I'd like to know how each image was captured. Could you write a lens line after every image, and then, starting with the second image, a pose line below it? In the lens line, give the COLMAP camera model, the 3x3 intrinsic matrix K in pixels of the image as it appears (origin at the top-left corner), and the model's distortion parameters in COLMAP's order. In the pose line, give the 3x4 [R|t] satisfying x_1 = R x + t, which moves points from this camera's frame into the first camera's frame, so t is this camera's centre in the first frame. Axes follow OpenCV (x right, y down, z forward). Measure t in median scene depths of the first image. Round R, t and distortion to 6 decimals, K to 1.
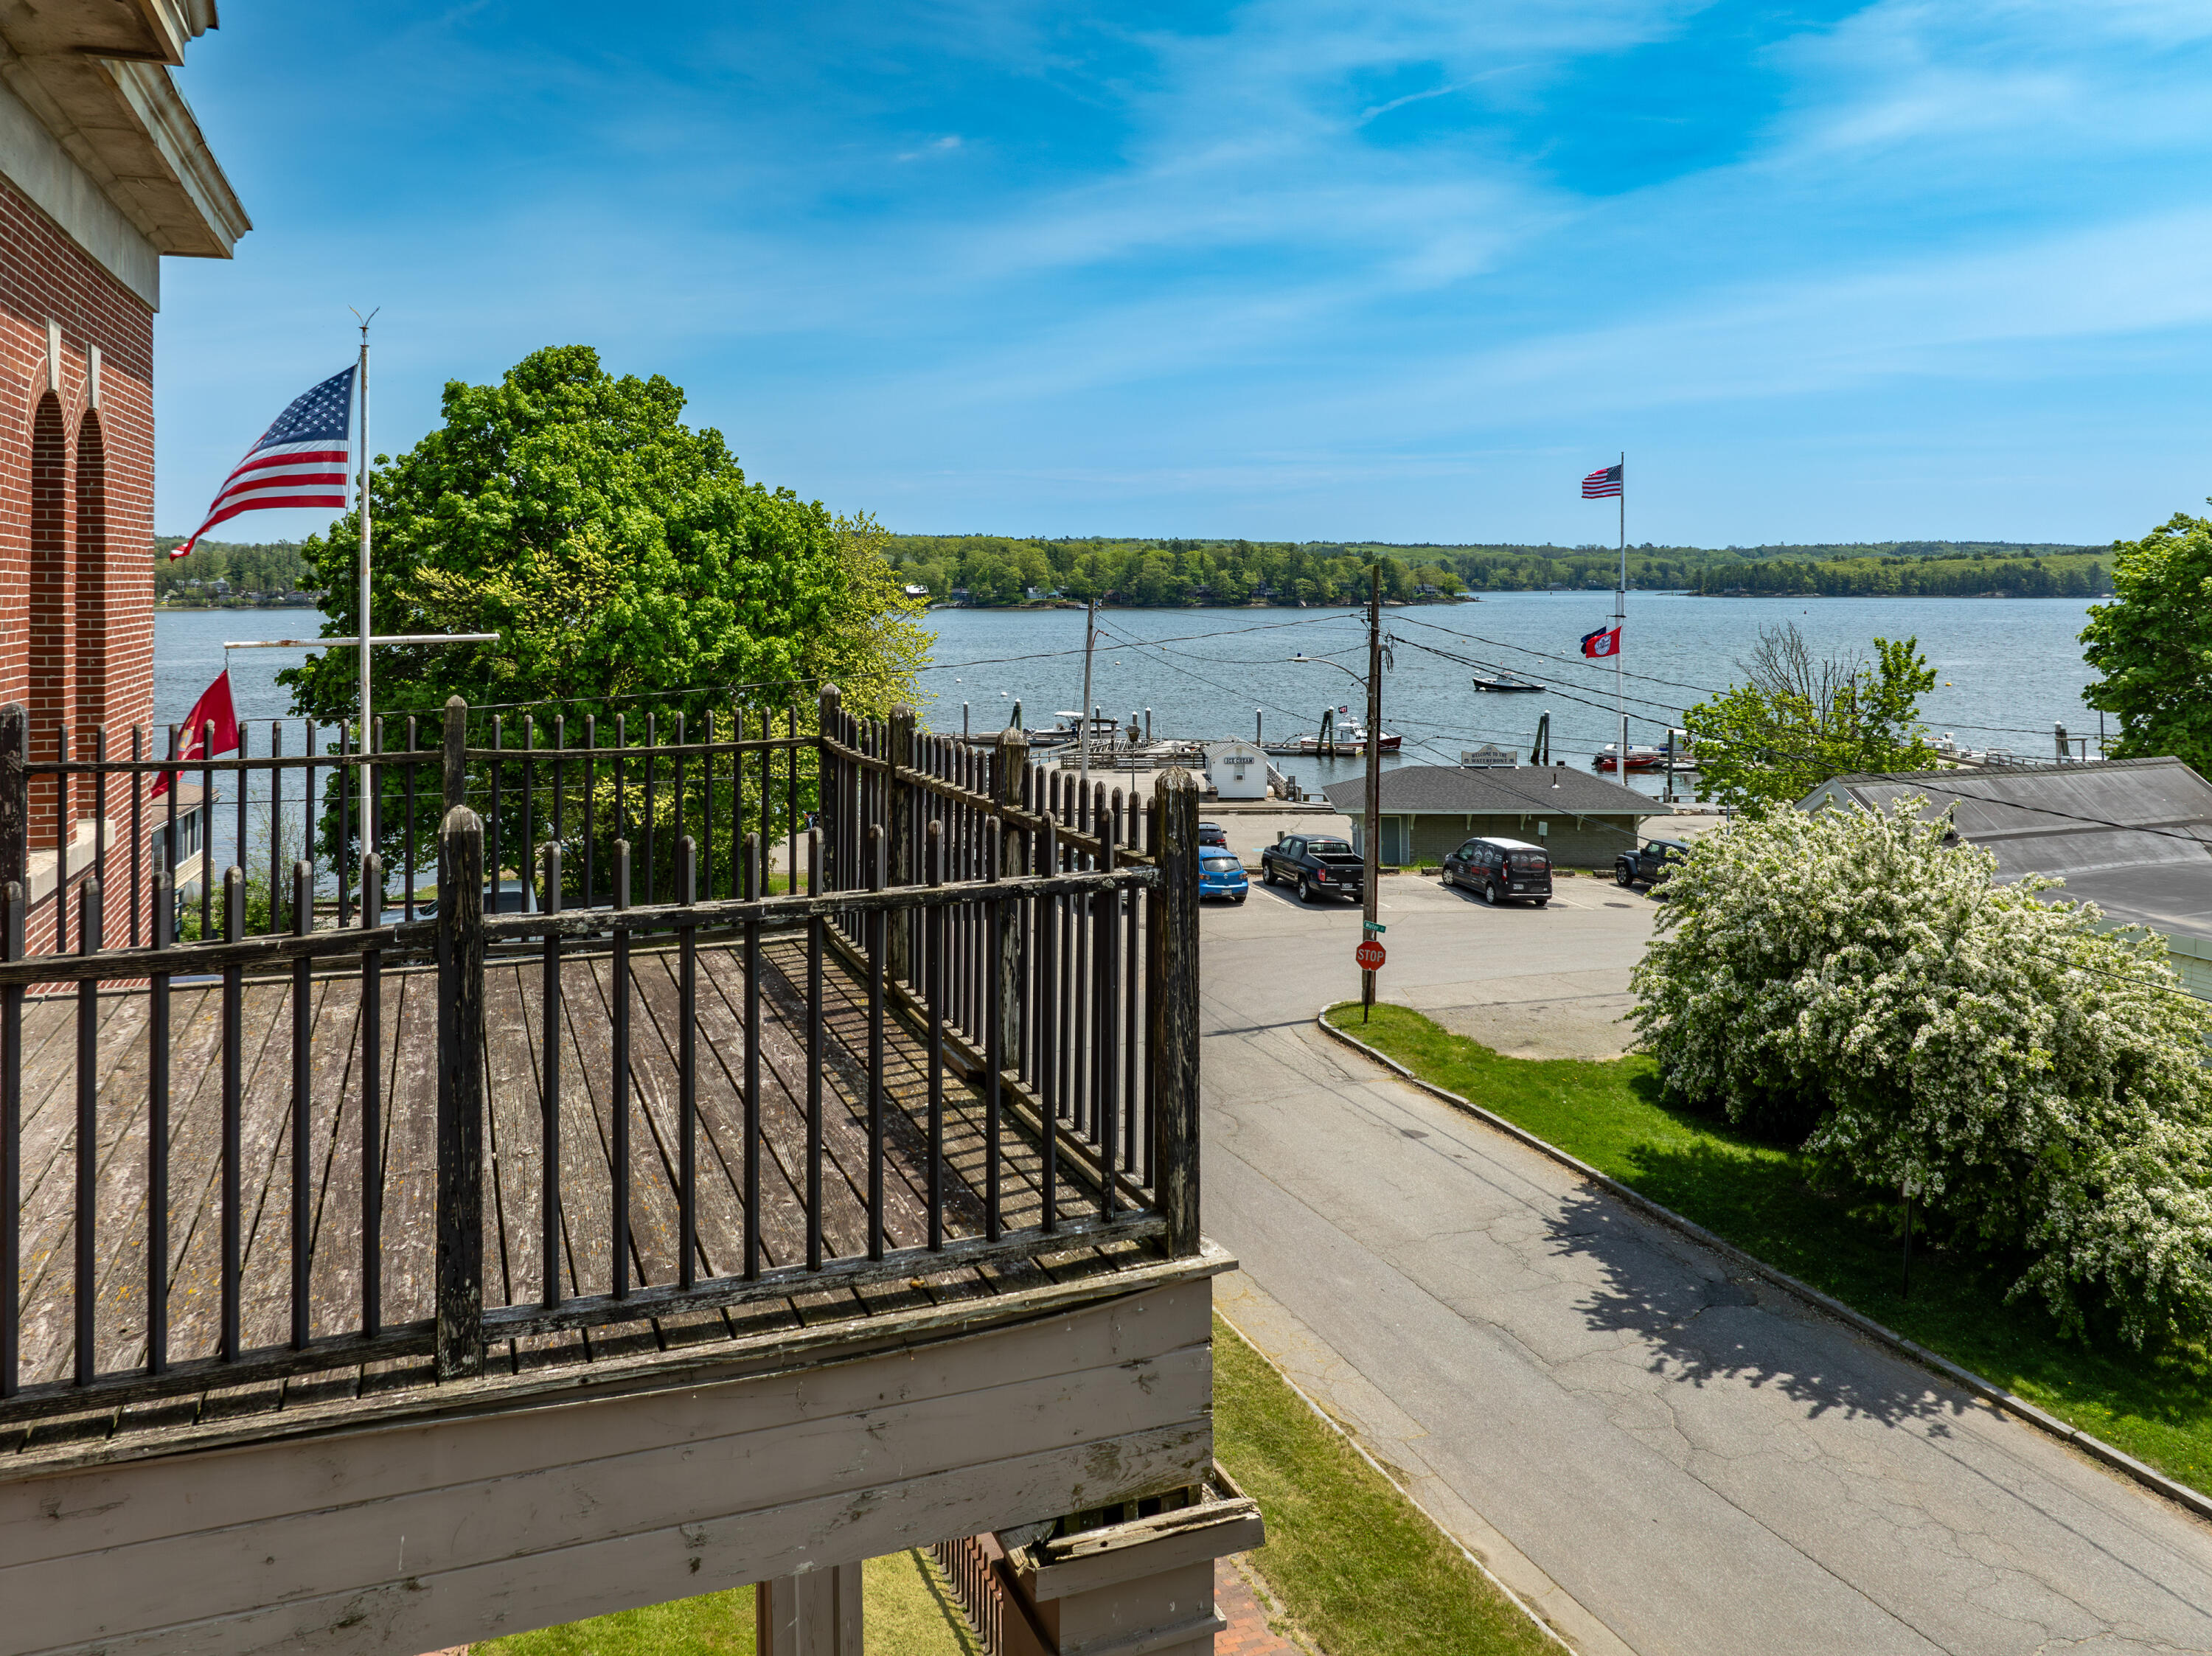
lens RADIAL K [[1623.7, 0, 1119.5], [0, 1623.7, 577.8], [0, 0, 1]] dist [-0.034131, -0.006260]
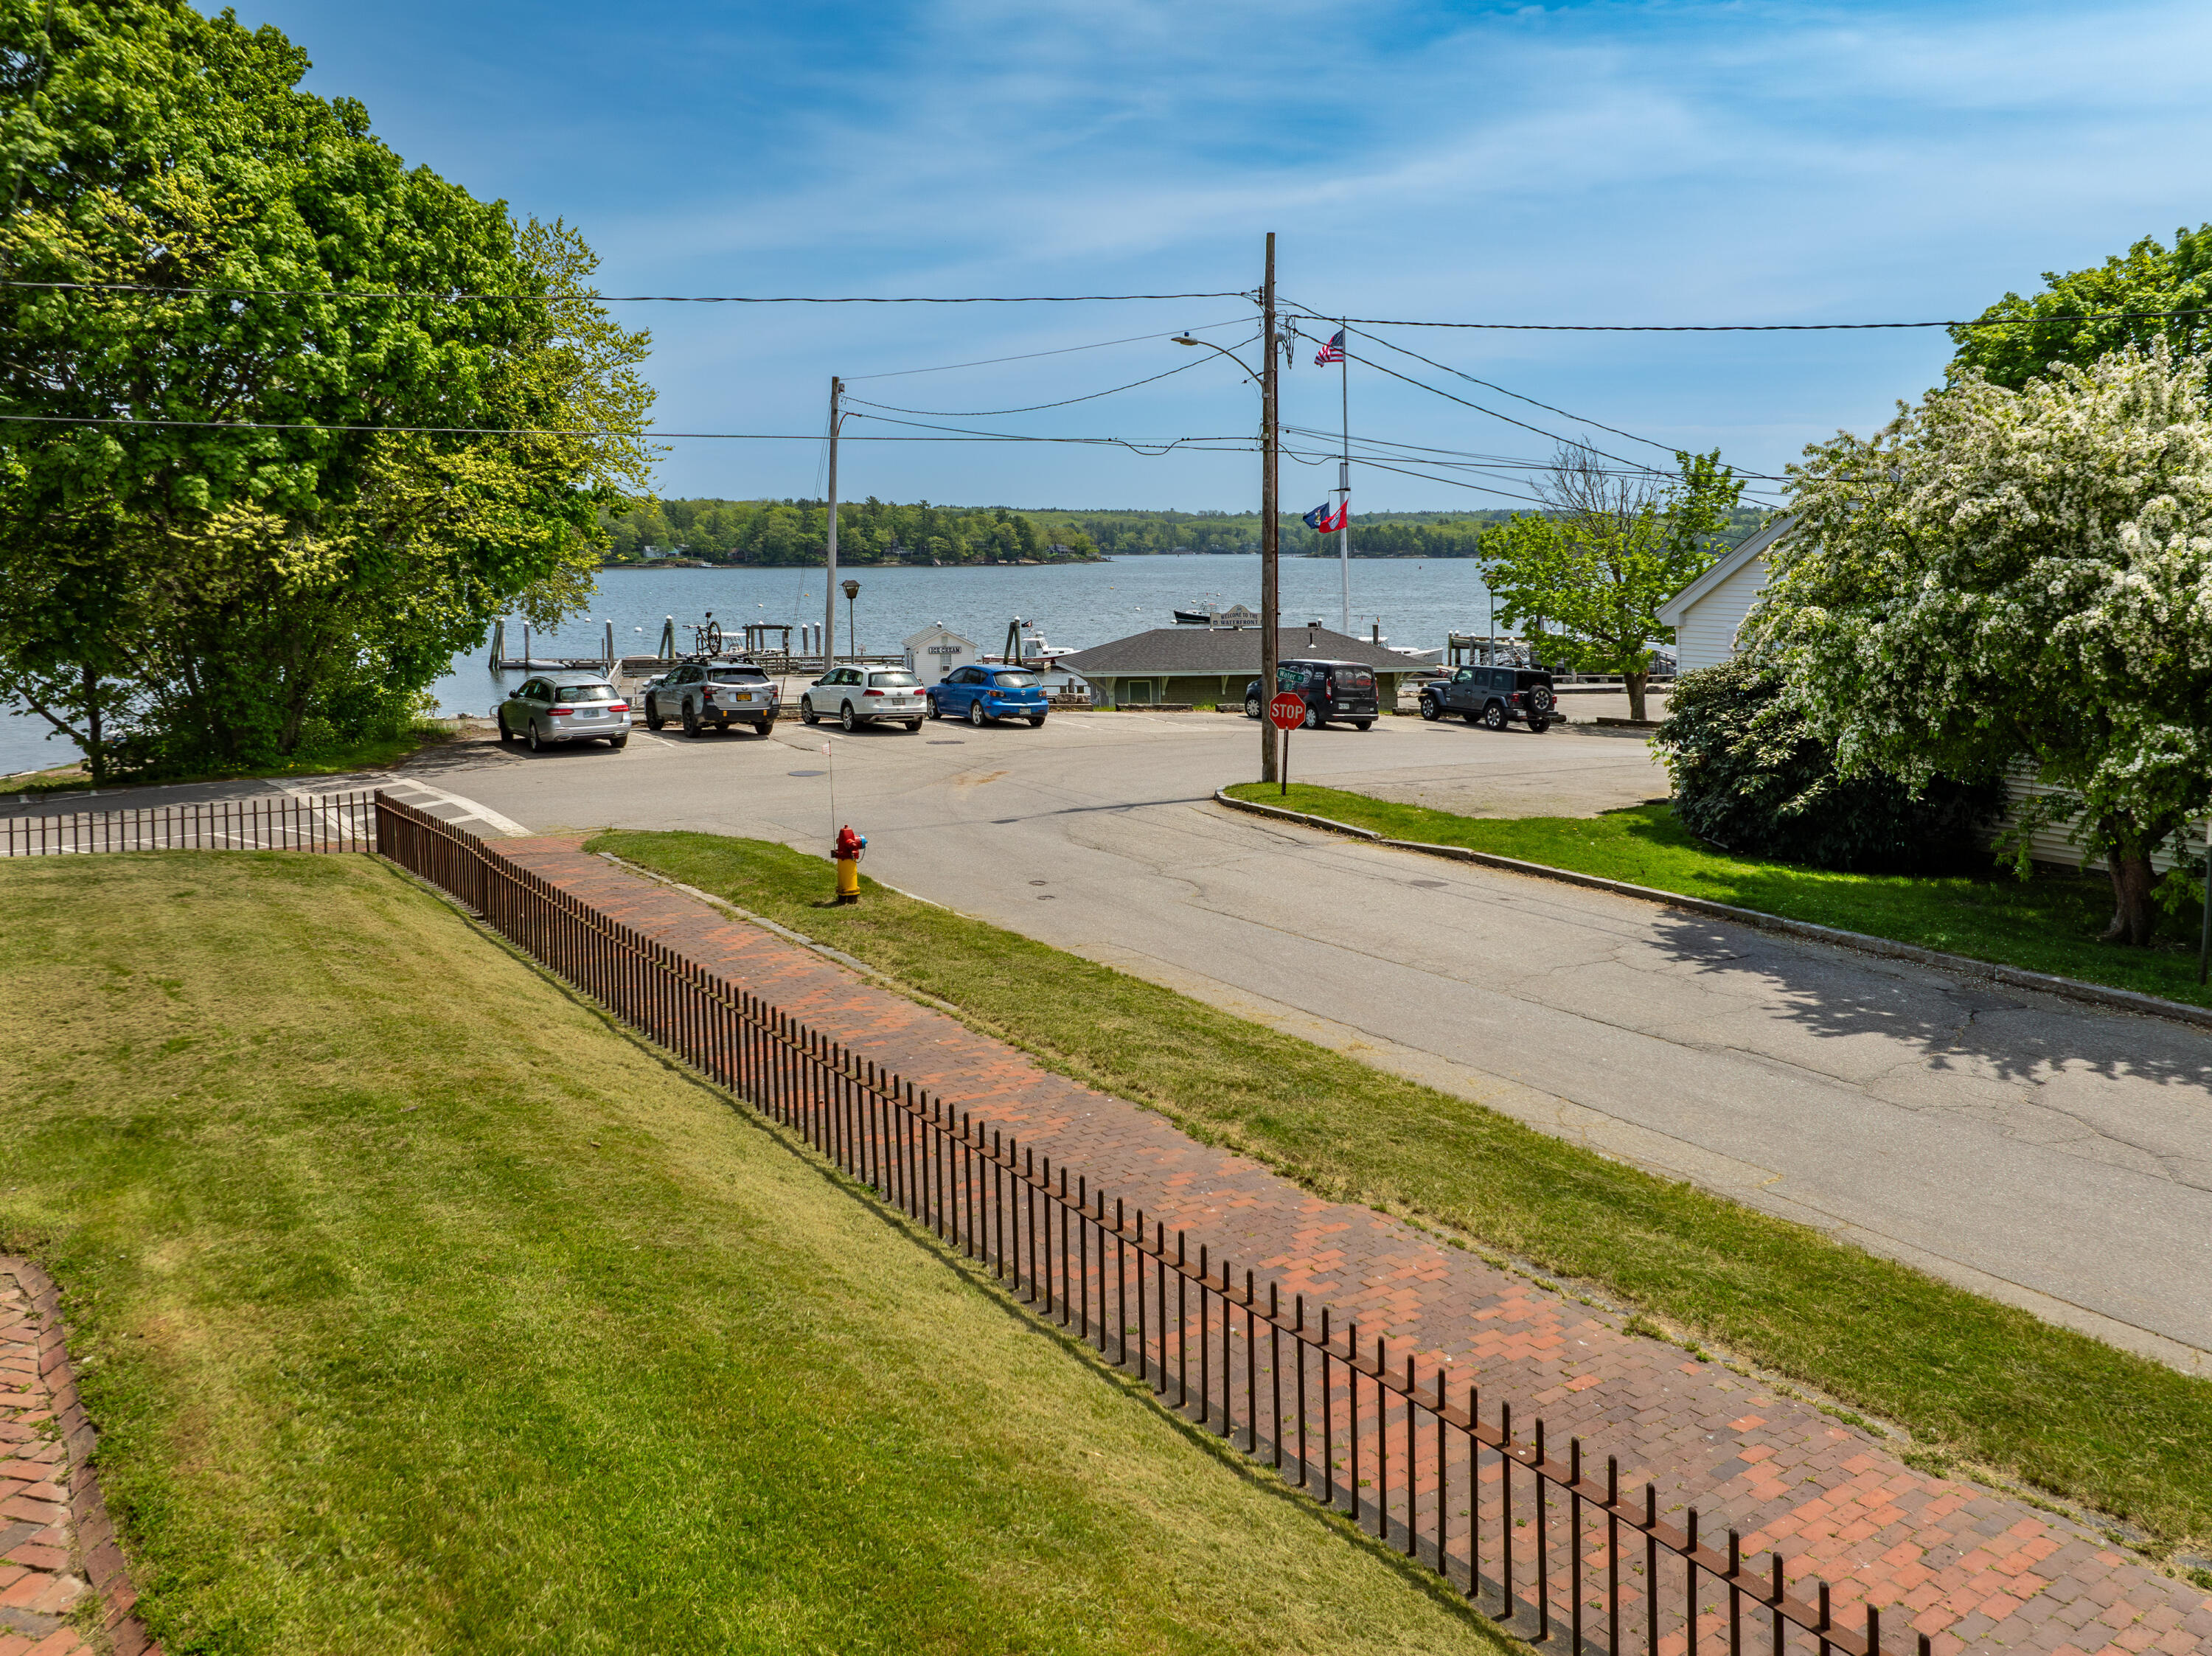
lens RADIAL K [[1671.9, 0, 1101.3], [0, 1671.9, 627.1], [0, 0, 1]] dist [-0.036182, 0.012923]
pose [[0.977036, -0.021545, 0.211981, -0.074760], [0.010846, 0.998614, 0.051505, 0.107355], [-0.212796, -0.048023, 0.975916, 0.165228]]
